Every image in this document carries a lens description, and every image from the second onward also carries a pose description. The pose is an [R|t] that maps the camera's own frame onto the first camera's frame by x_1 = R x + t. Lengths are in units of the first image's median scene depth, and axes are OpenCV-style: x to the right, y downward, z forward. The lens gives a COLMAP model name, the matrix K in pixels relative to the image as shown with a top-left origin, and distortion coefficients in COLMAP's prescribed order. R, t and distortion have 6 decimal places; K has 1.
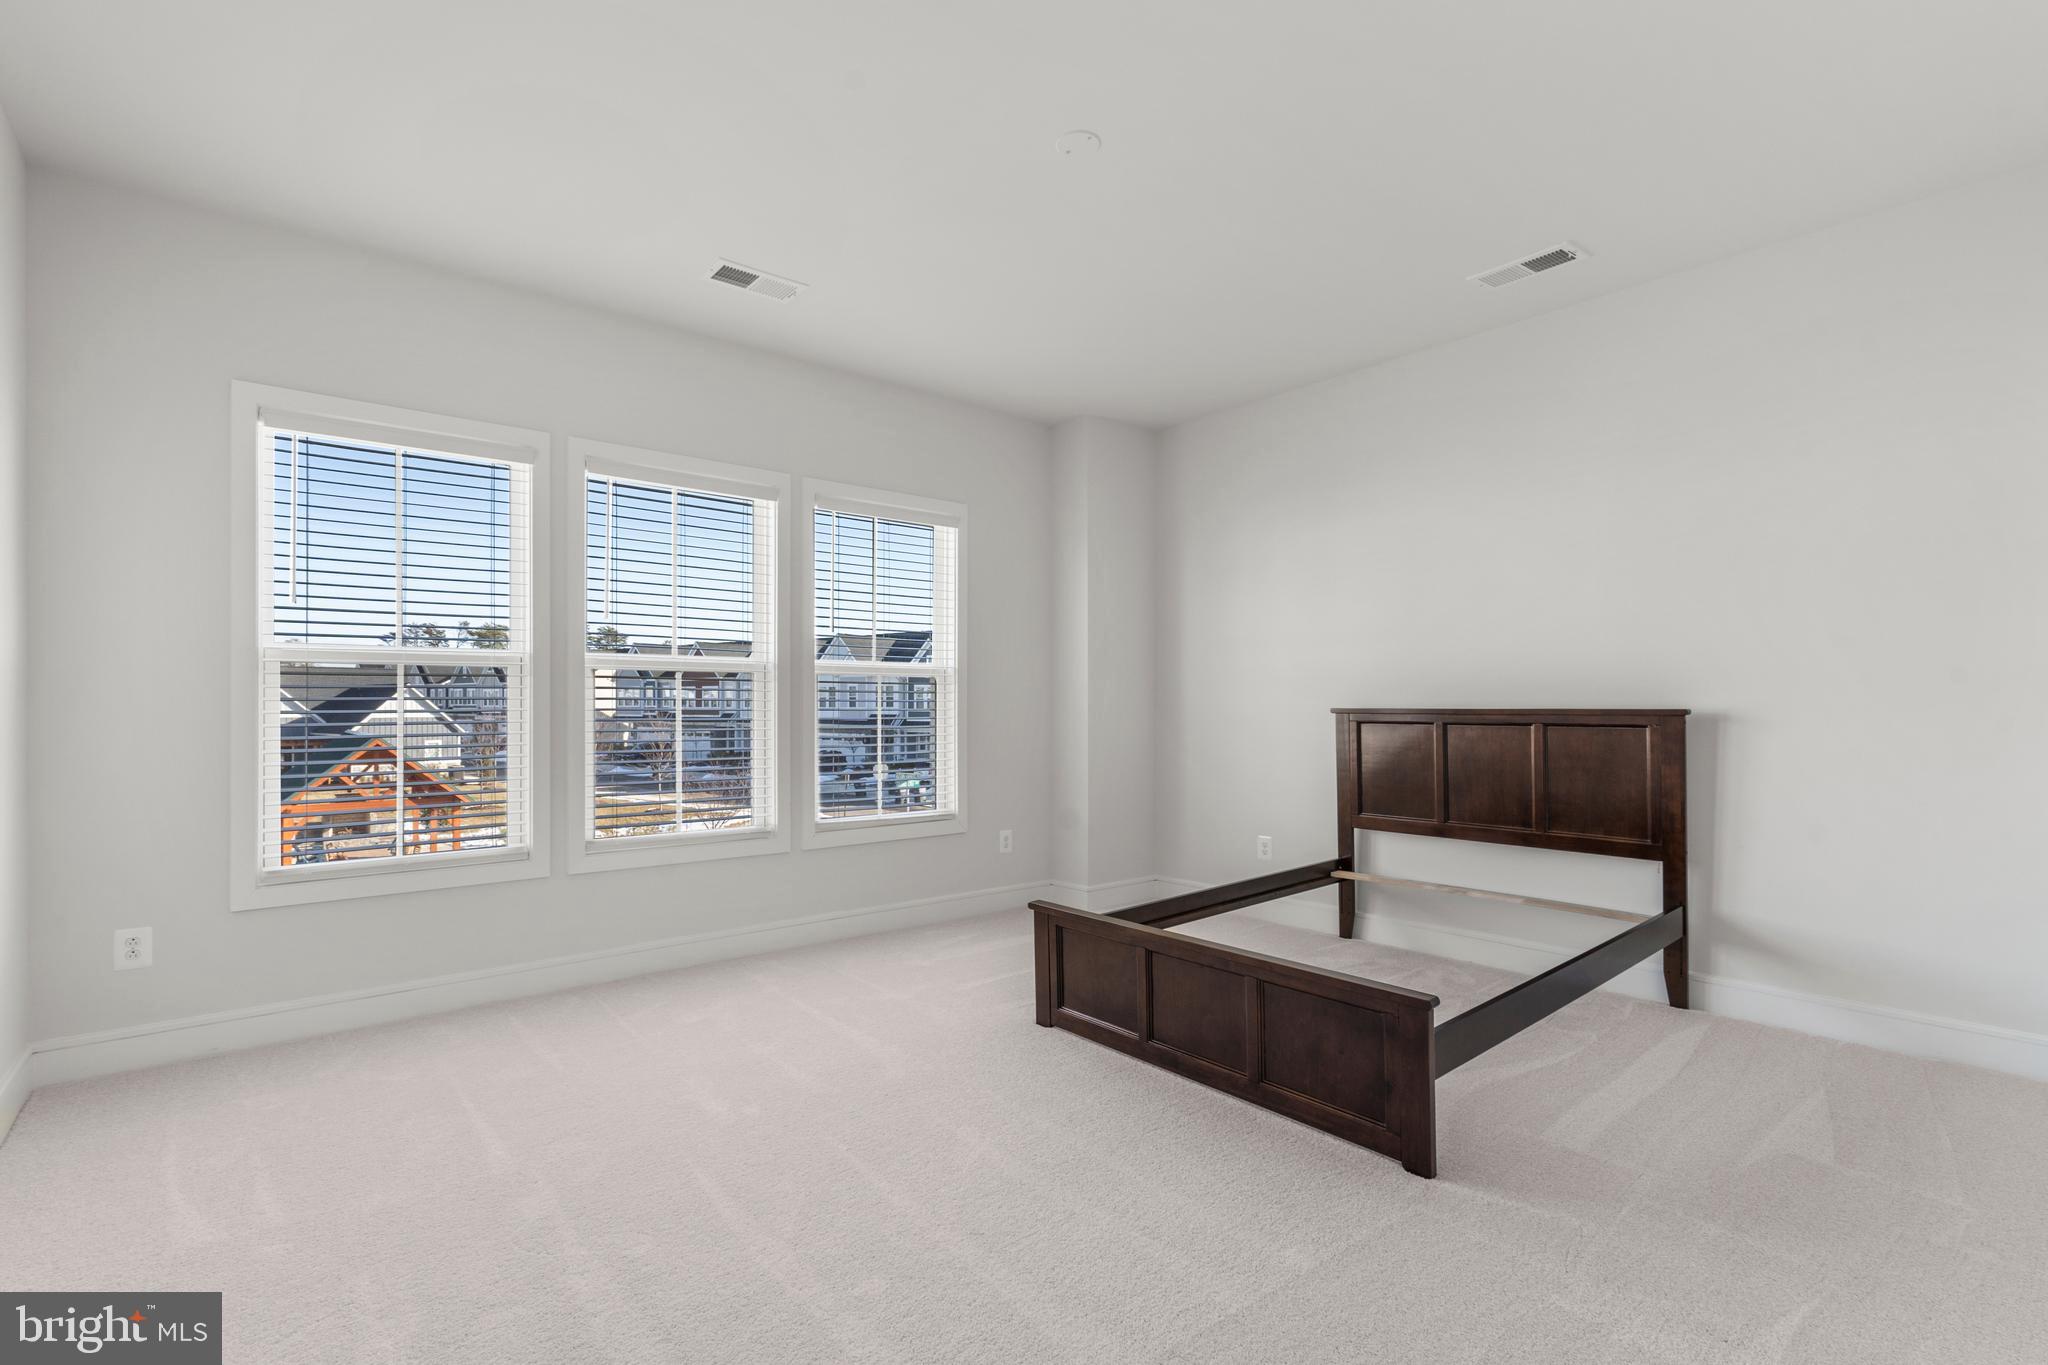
lens RADIAL K [[922.7, 0, 1015.4], [0, 922.7, 687.2], [0, 0, 1]] dist [-0.001116, 0.000703]
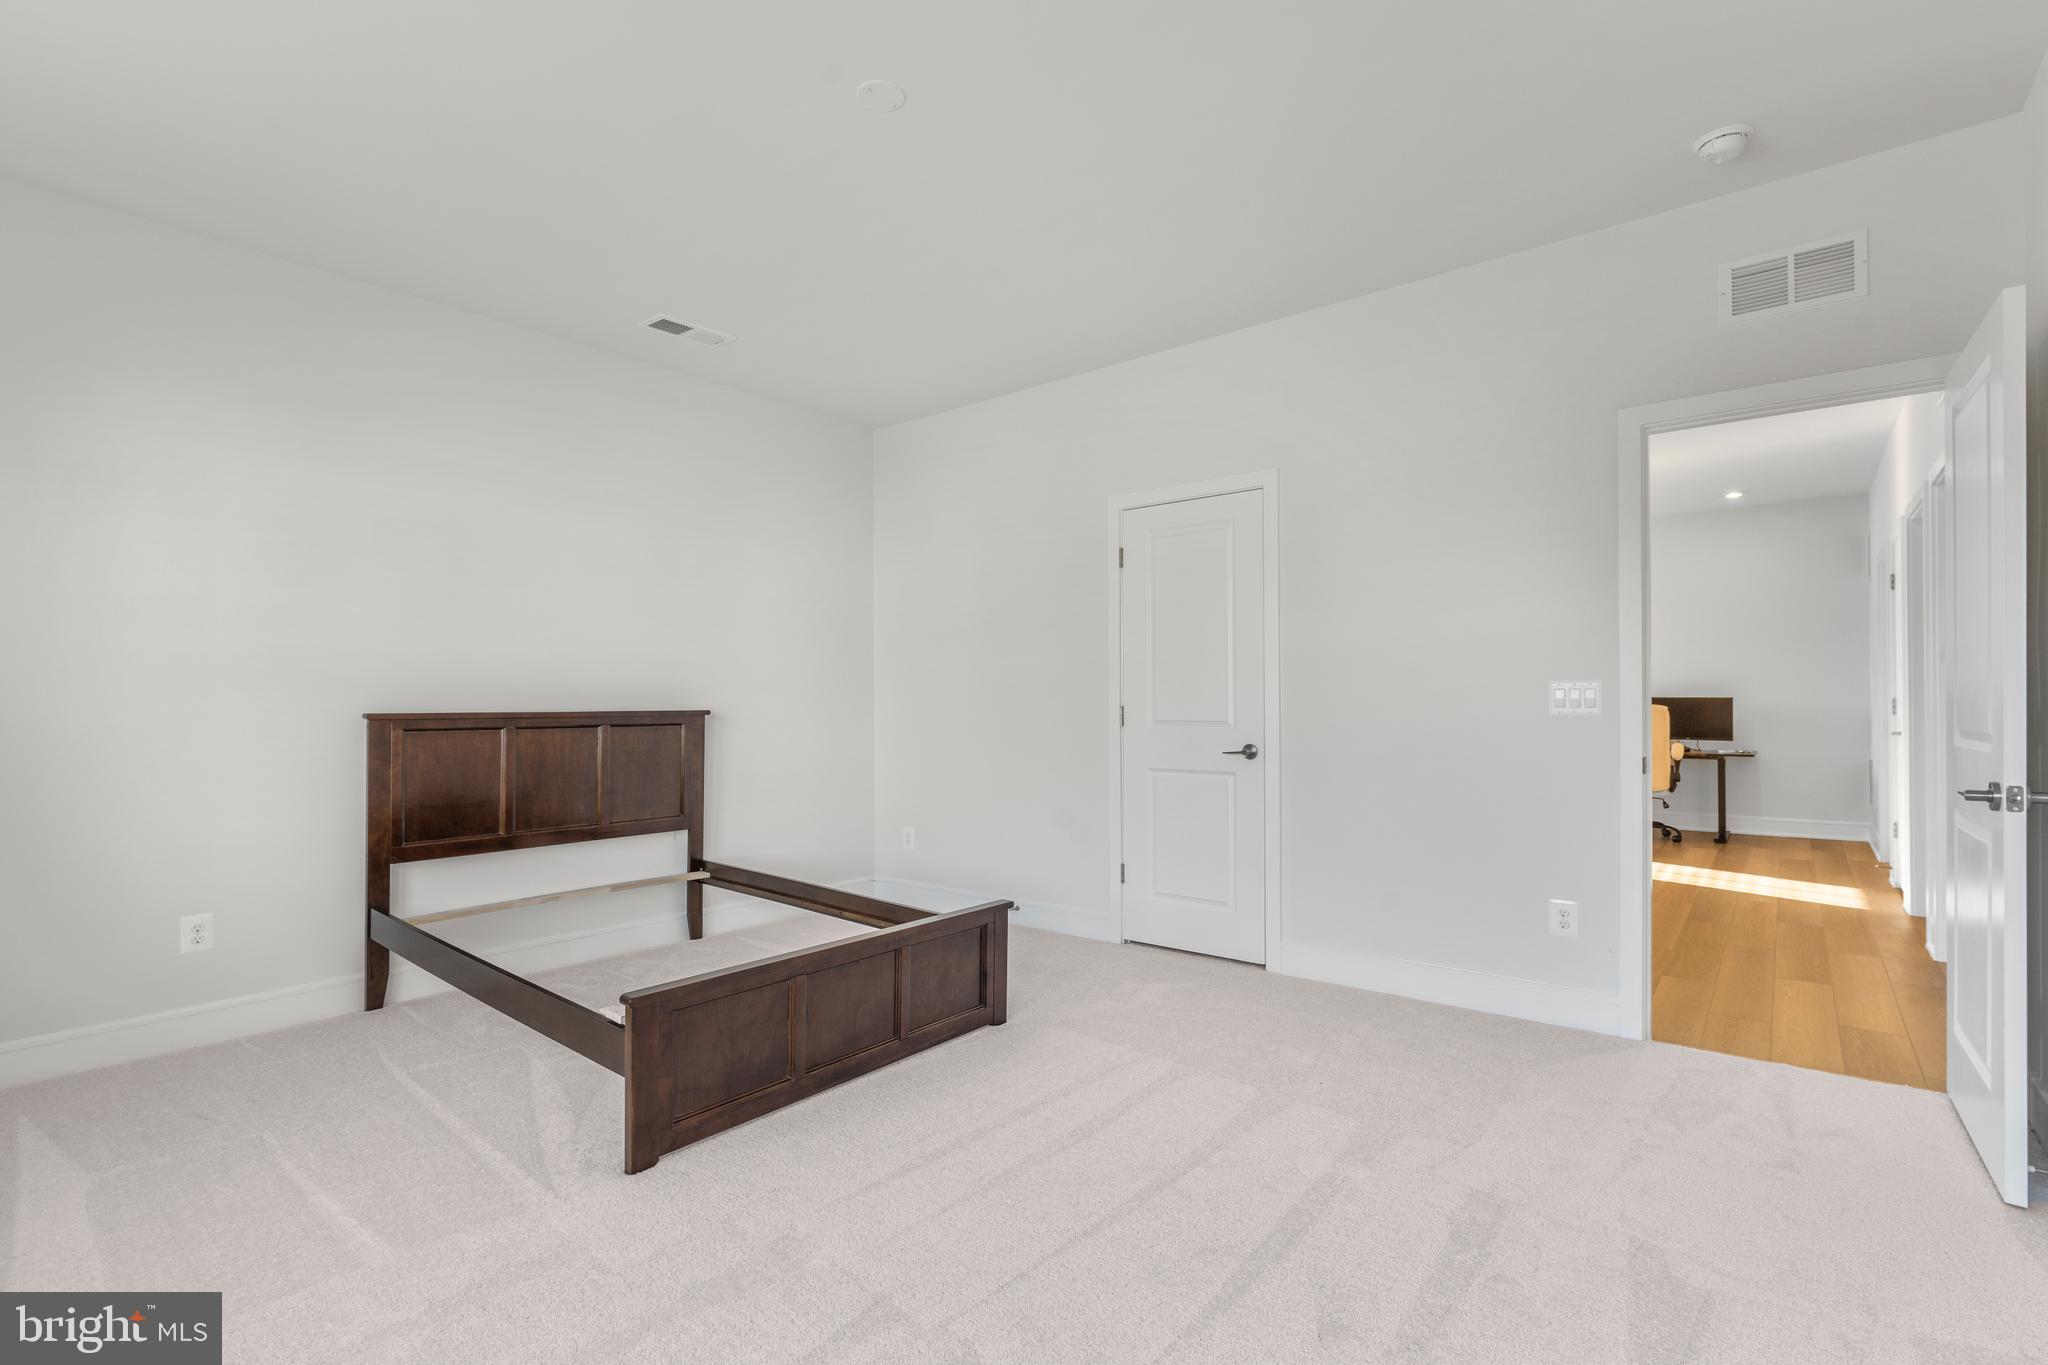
lens RADIAL K [[922.7, 0, 1015.4], [0, 922.7, 687.2], [0, 0, 1]] dist [-0.001116, 0.000703]
pose [[-0.171572, 0.020559, 0.984957, -0.607816], [-0.013247, 0.999644, -0.023173, 0.014246], [-0.985083, -0.017024, -0.171238, 0.729311]]
